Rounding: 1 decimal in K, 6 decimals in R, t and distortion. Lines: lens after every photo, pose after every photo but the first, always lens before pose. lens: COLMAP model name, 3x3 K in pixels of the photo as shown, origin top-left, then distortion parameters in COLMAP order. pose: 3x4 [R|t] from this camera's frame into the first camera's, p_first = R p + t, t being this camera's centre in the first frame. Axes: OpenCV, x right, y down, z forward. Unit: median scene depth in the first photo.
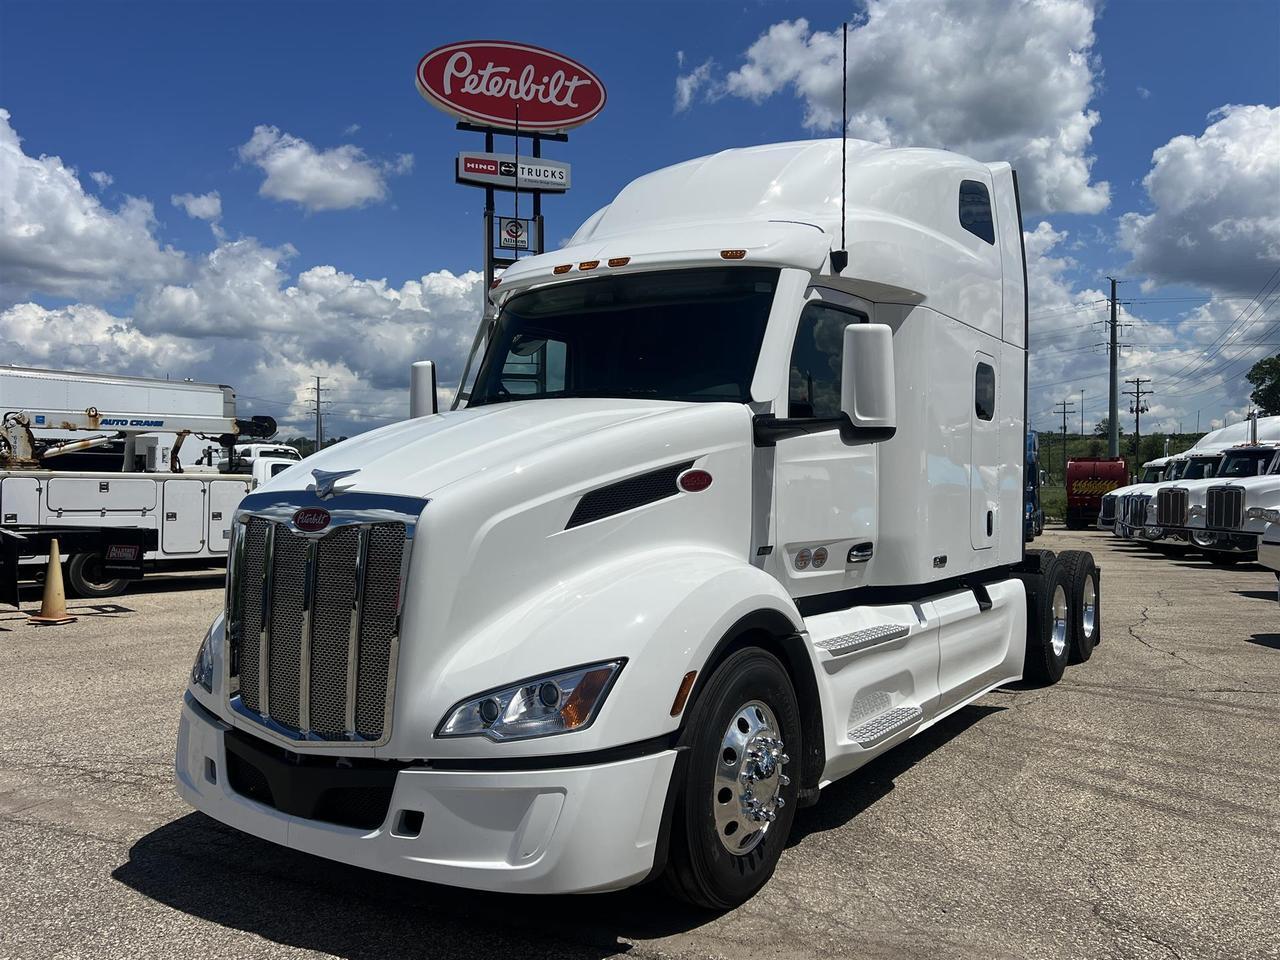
lens RADIAL K [[873.4, 0, 678.0], [0, 873.4, 482.1], [0, 0, 1]] dist [0.033836, -0.000499]
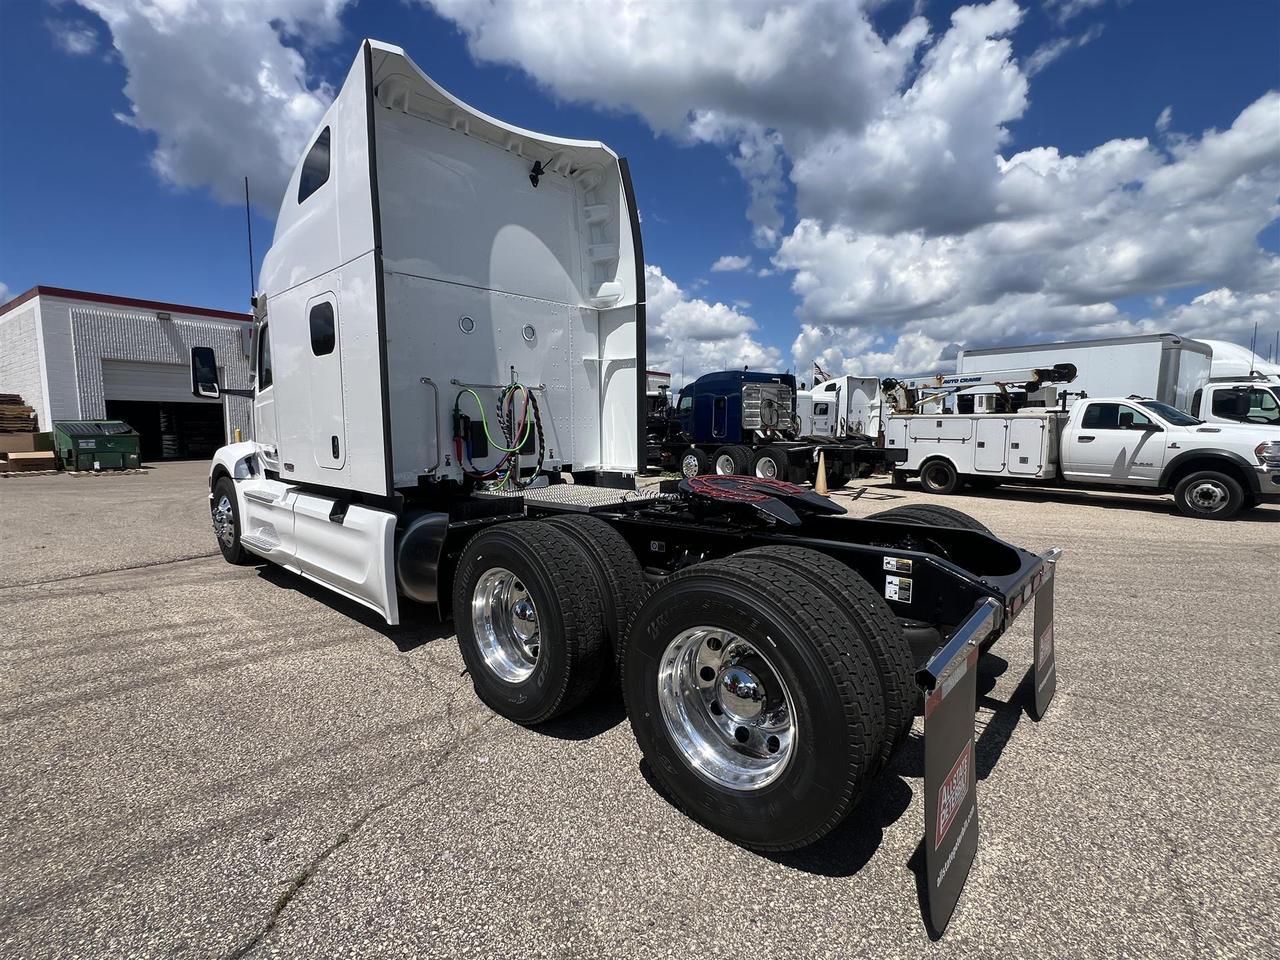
lens RADIAL K [[592.9, 0, 663.2], [0, 592.9, 481.3], [0, 0, 1]] dist [-0.000113, -0.000030]
pose [[-0.056959, 0.089219, -0.994382, 0.830707], [0.005823, 0.996012, 0.089032, 0.019656], [0.998360, -0.000719, -0.057251, 1.118811]]
